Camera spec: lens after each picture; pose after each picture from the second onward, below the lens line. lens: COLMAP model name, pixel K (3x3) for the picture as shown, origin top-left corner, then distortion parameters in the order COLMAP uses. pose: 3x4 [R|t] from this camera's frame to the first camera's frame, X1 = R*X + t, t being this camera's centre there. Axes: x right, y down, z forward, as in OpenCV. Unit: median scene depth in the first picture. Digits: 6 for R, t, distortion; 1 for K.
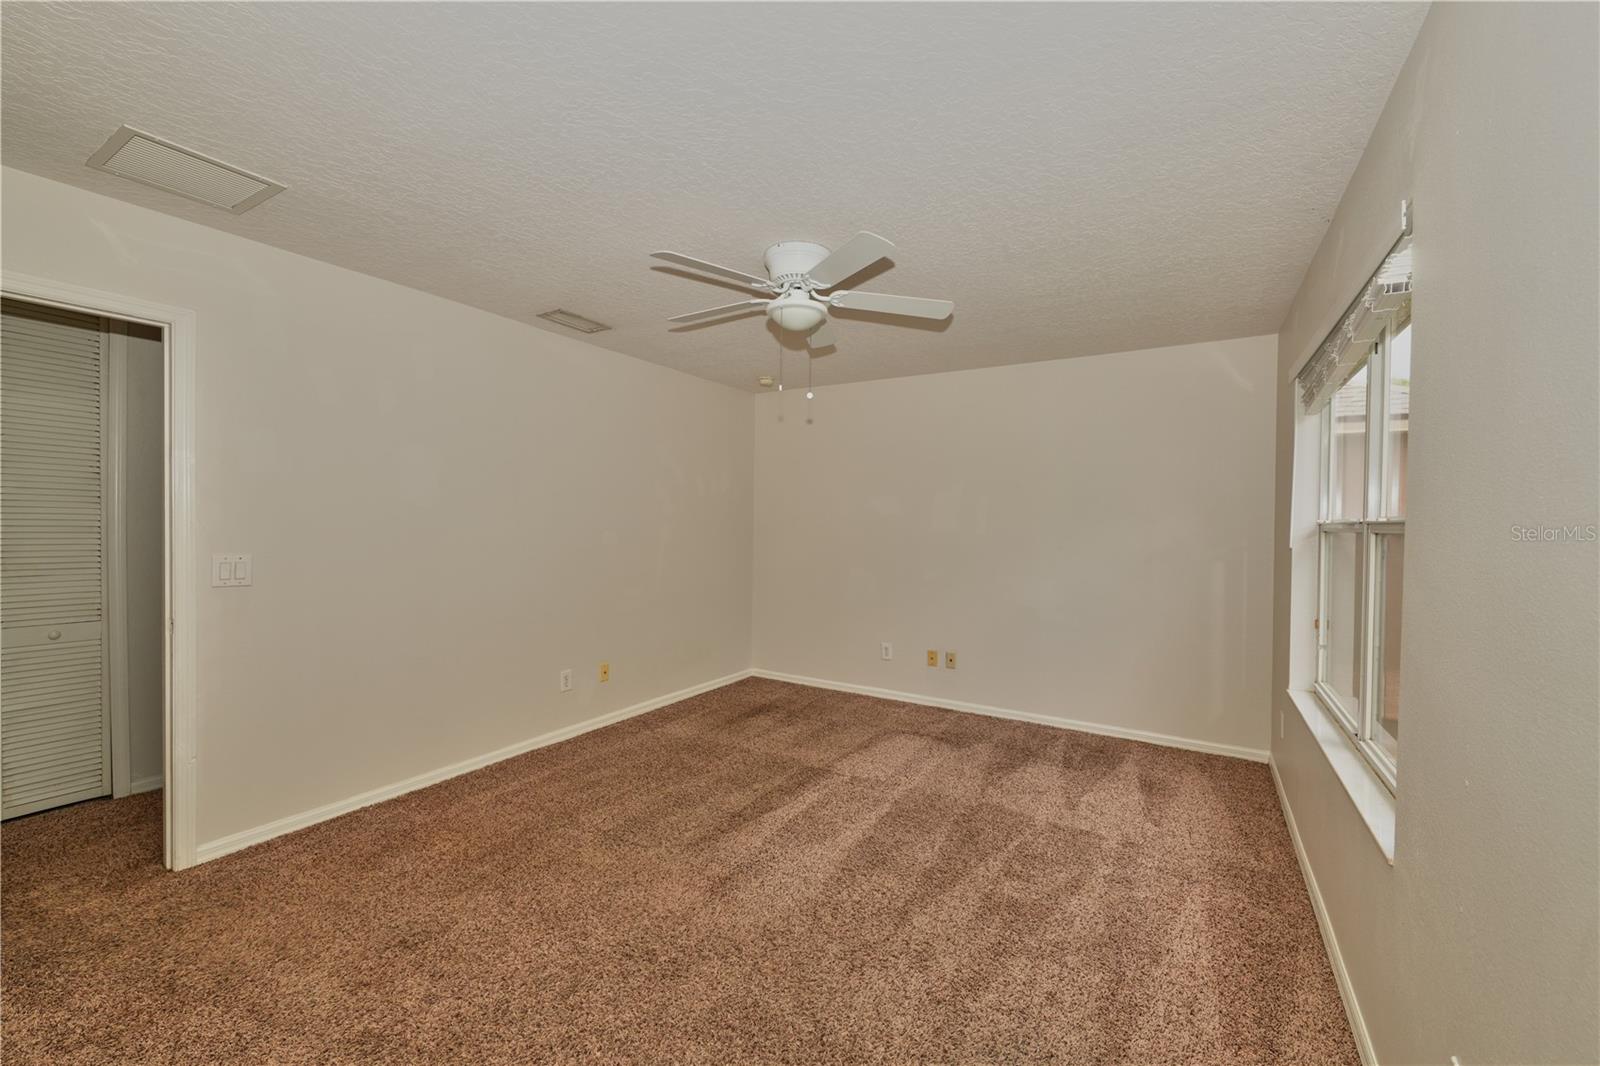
lens RADIAL K [[640.3, 0, 799.7], [0, 640.3, 535.4], [0, 0, 1]] dist [0.013527, -0.007706]
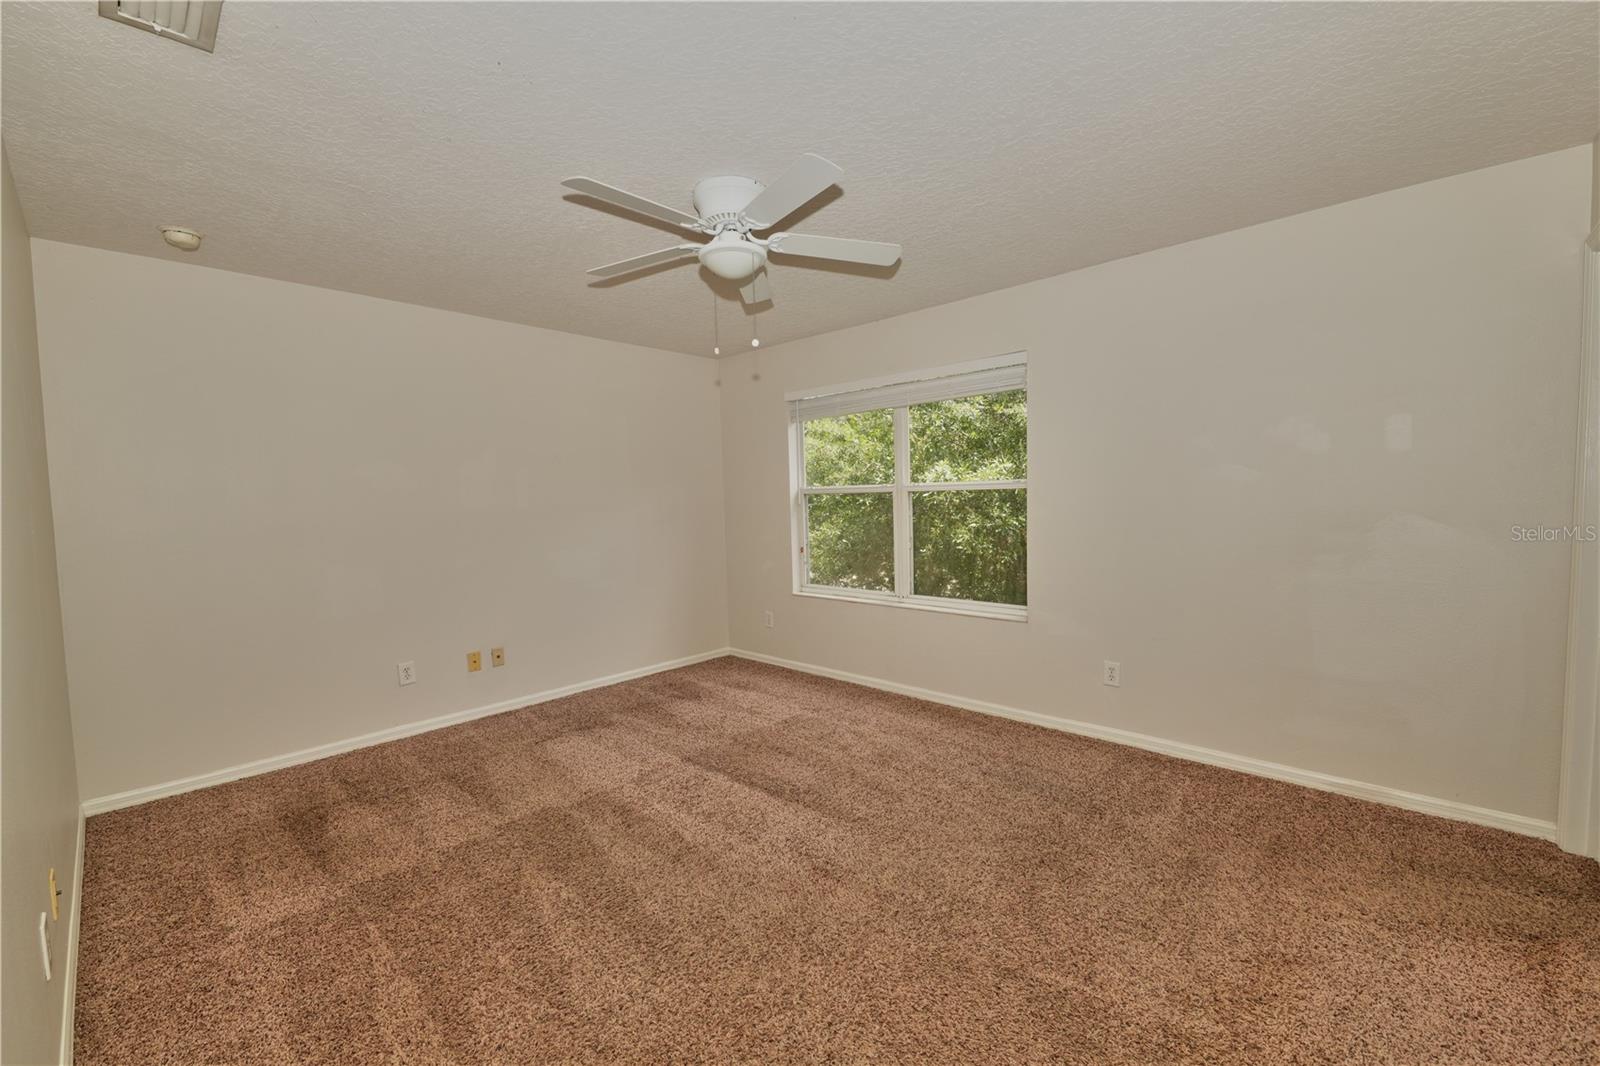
lens RADIAL K [[640.3, 0, 799.7], [0, 640.3, 535.4], [0, 0, 1]] dist [0.013527, -0.007706]
pose [[0.193345, -0.071819, 0.978499, -0.651541], [0.041832, 0.997014, 0.064912, -0.008994], [-0.980239, 0.028383, 0.195772, 0.537433]]
